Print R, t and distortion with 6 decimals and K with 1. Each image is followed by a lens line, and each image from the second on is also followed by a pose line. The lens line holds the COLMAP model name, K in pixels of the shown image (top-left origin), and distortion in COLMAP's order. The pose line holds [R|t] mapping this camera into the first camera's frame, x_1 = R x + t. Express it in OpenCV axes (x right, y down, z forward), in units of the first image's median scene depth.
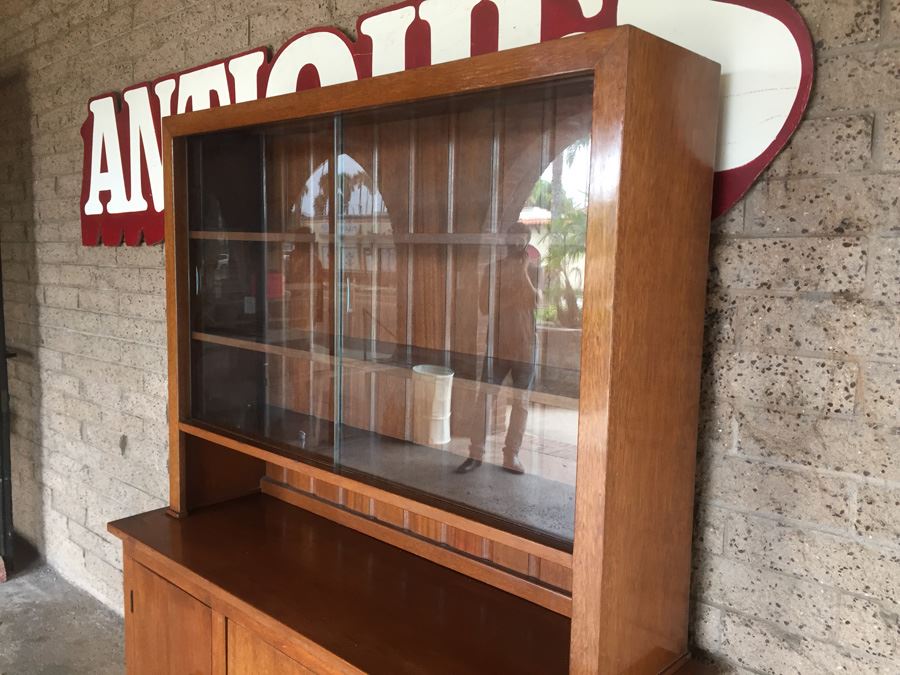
lens RADIAL K [[771.2, 0, 443.5], [0, 771.2, 332.8], [0, 0, 1]] dist [0.096119, -0.137259]
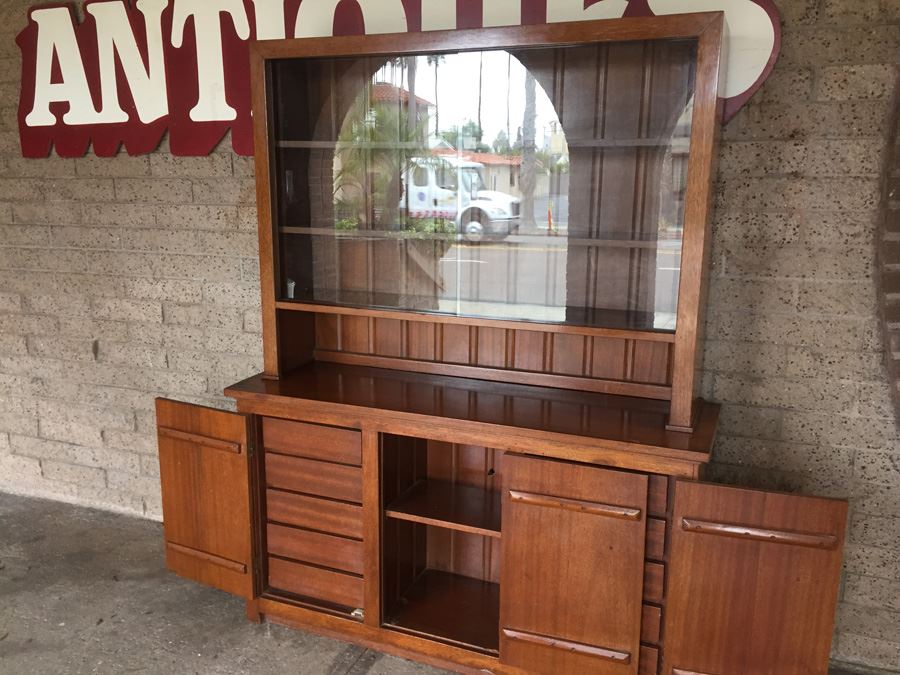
lens RADIAL K [[771.2, 0, 445.8], [0, 771.2, 333.3], [0, 0, 1]] dist [0.096119, -0.137259]
pose [[0.932175, -0.089378, 0.350801, -0.750499], [0.052110, 0.992079, 0.114293, 0.055642], [-0.358238, -0.088261, 0.929449, -0.324229]]
